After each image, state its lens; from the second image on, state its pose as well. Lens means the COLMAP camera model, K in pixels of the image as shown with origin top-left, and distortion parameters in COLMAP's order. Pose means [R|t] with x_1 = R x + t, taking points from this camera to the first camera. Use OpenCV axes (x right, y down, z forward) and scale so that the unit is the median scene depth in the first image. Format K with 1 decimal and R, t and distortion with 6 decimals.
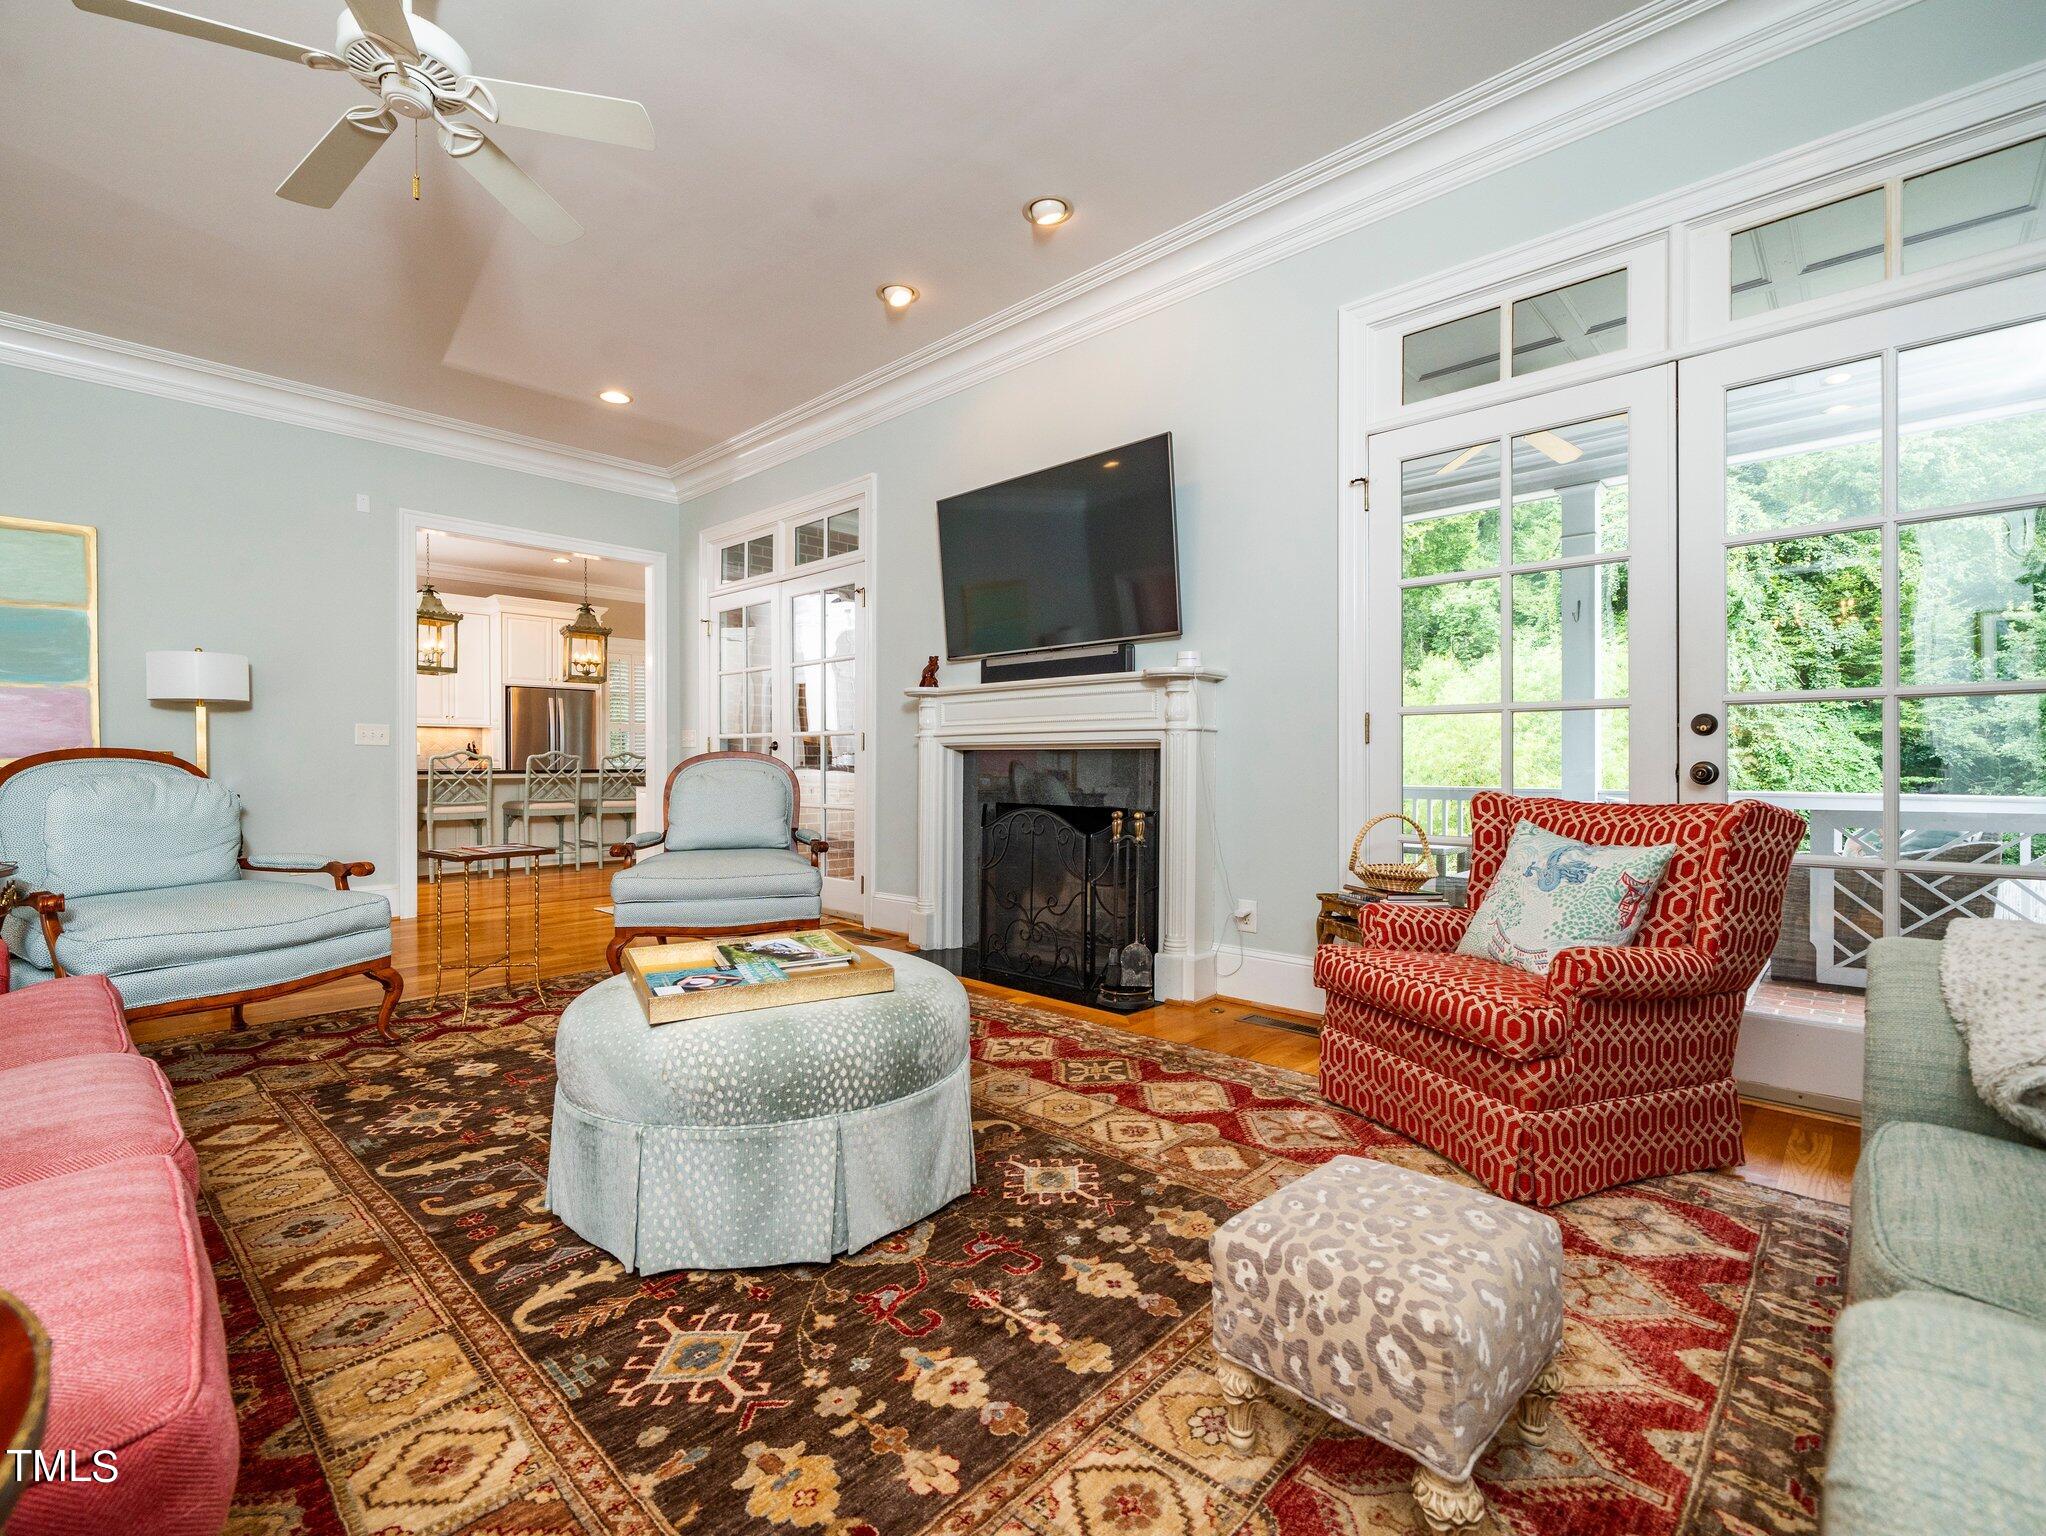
lens RADIAL K [[921.8, 0, 1025.7], [0, 921.8, 762.8], [0, 0, 1]] dist [-0.002488, 0.000607]
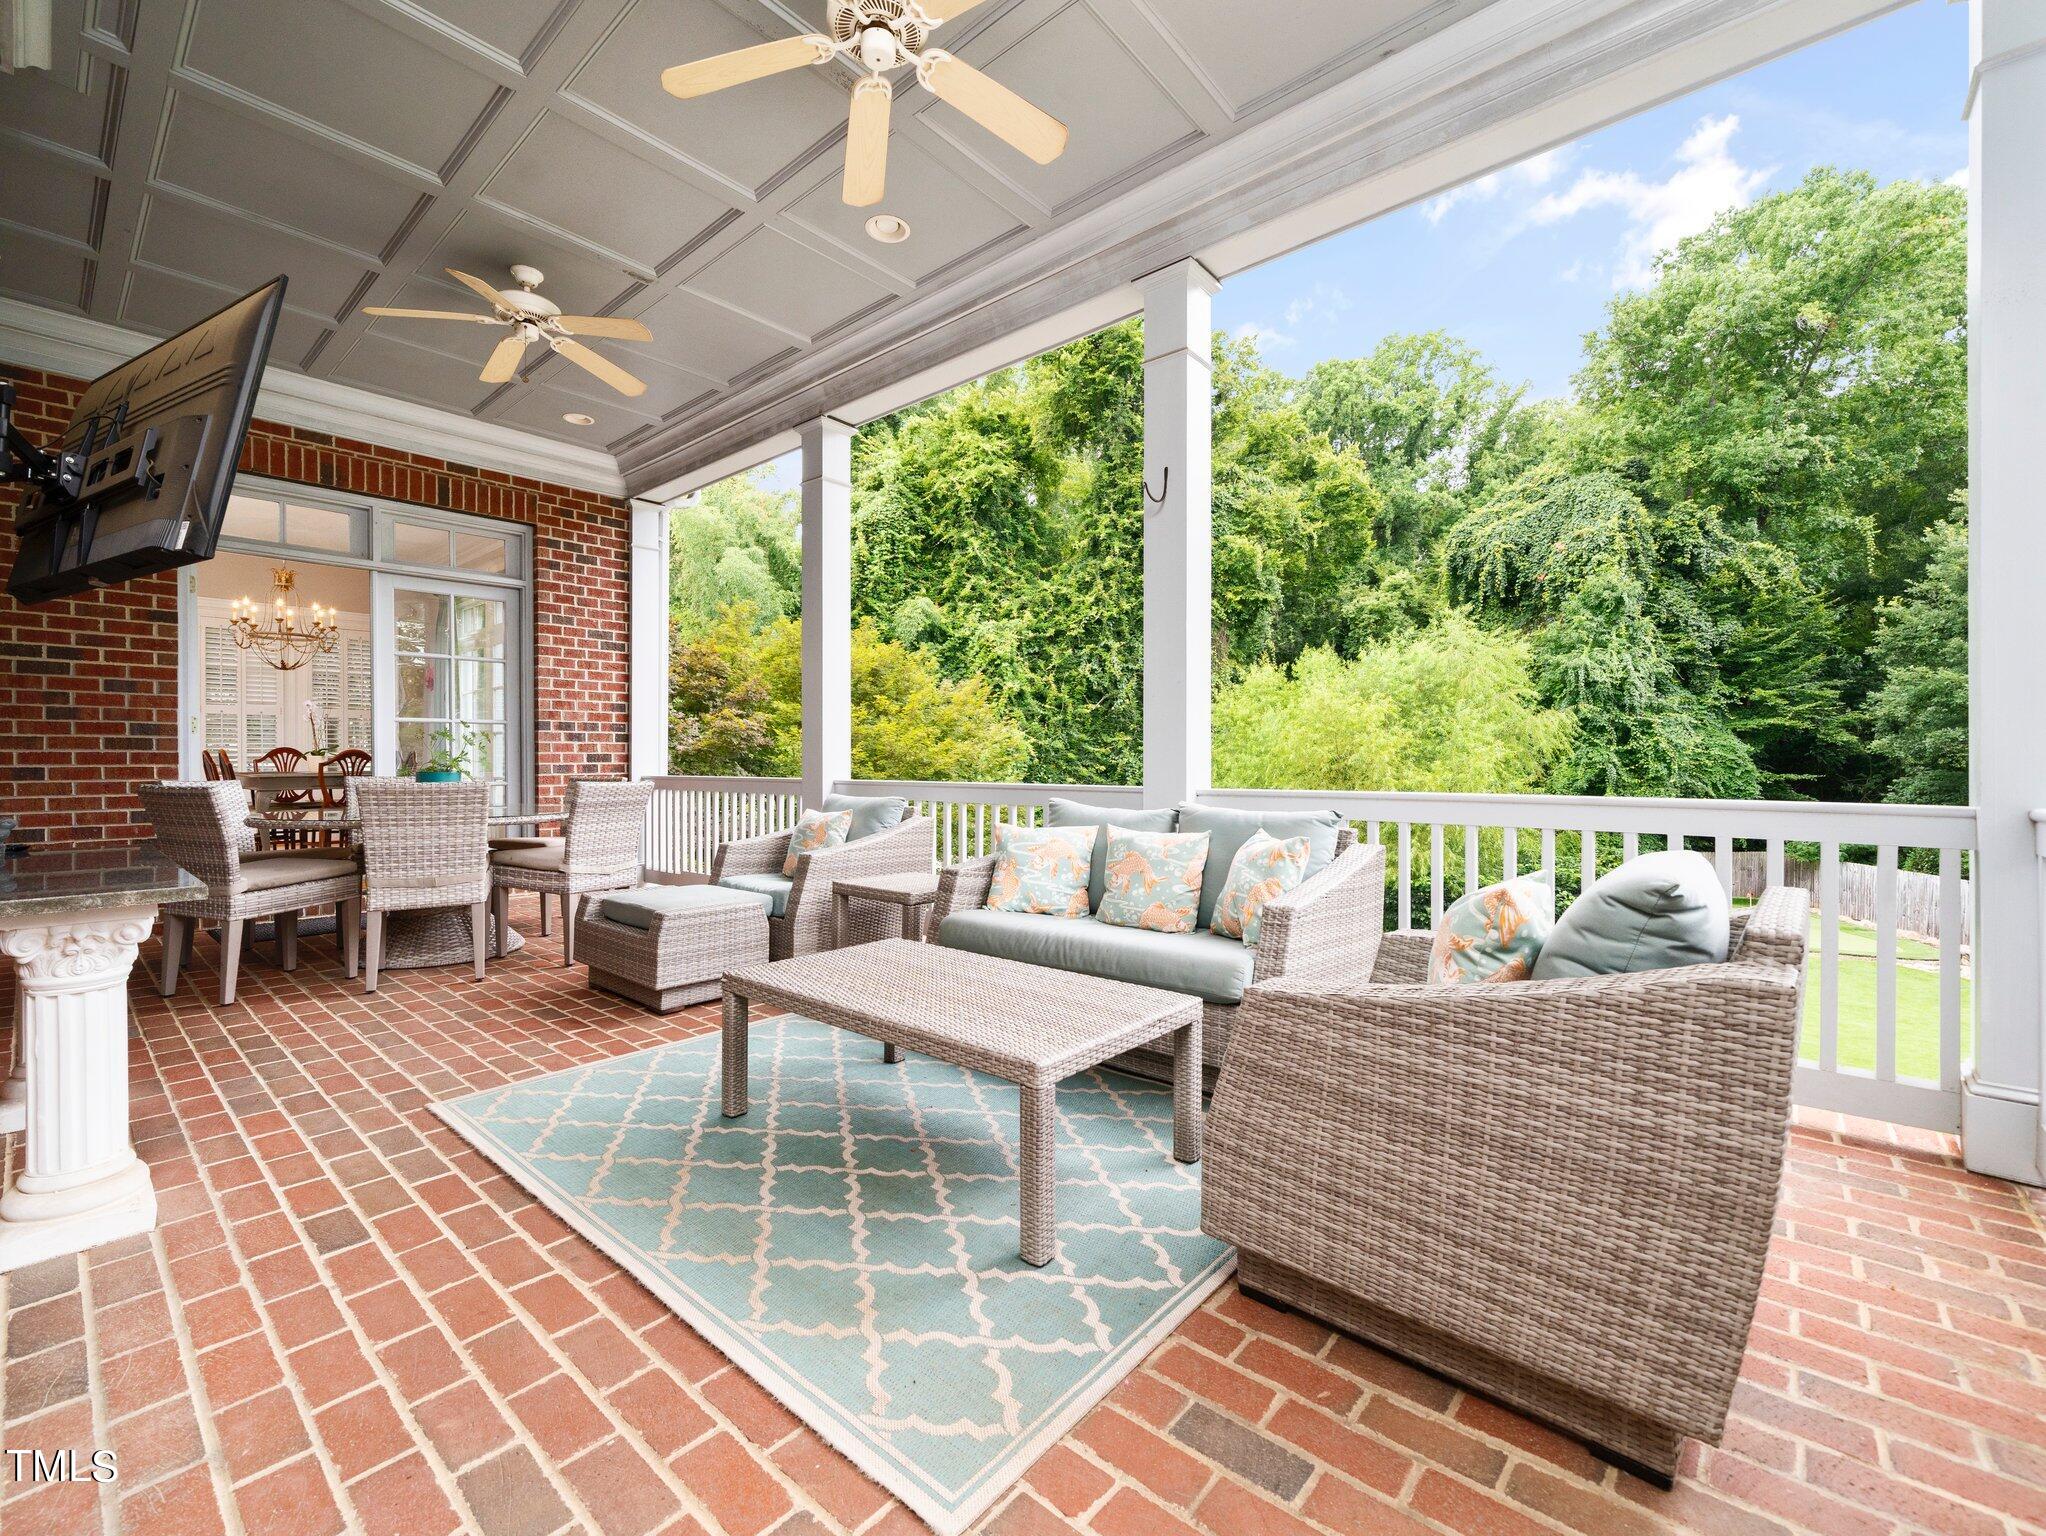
lens RADIAL K [[872.2, 0, 1022.4], [0, 872.2, 765.9], [0, 0, 1]] dist [-0.005461, -0.000592]
pose [[0.999291, 0.000764, 0.037650, 0.117884], [-0.000961, 0.999986, 0.005222, 0.002290], [-0.037646, -0.005254, 0.999277, 0.106935]]
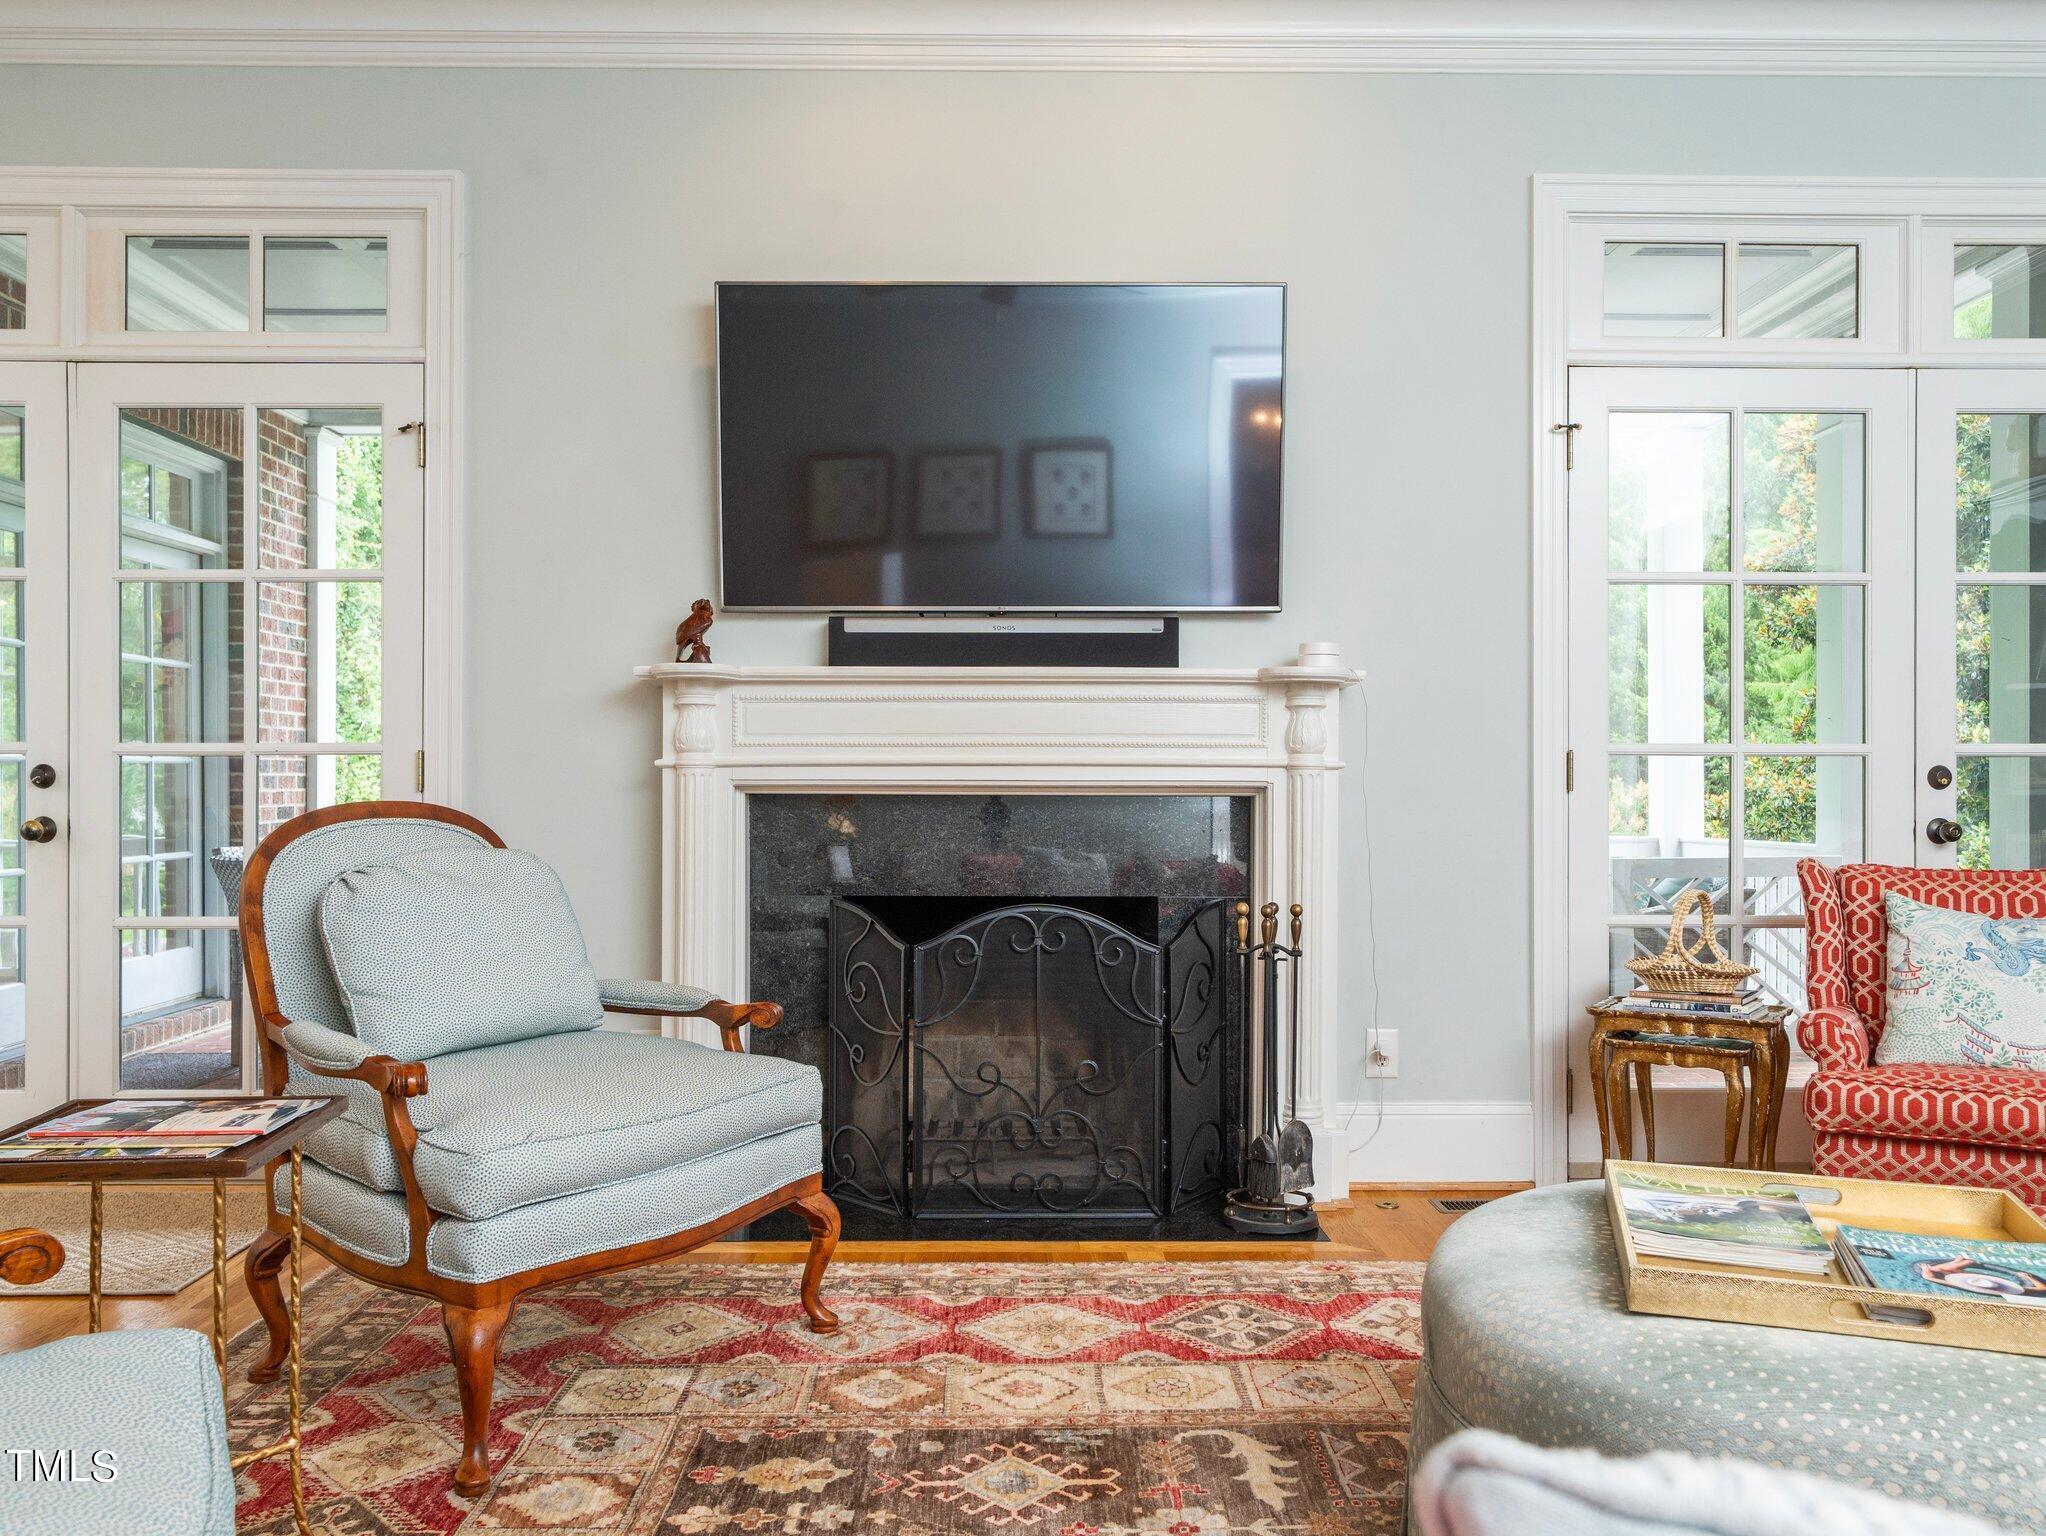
lens RADIAL K [[1556.3, 0, 1022.1], [0, 1556.3, 776.7], [0, 0, 1]] dist [0.006589, 0.002241]
pose [[0.717010, 0.004176, 0.697051, -0.092476], [-0.001353, 0.999989, -0.004599, -0.003204], [-0.697062, 0.002355, 0.717007, 0.049769]]
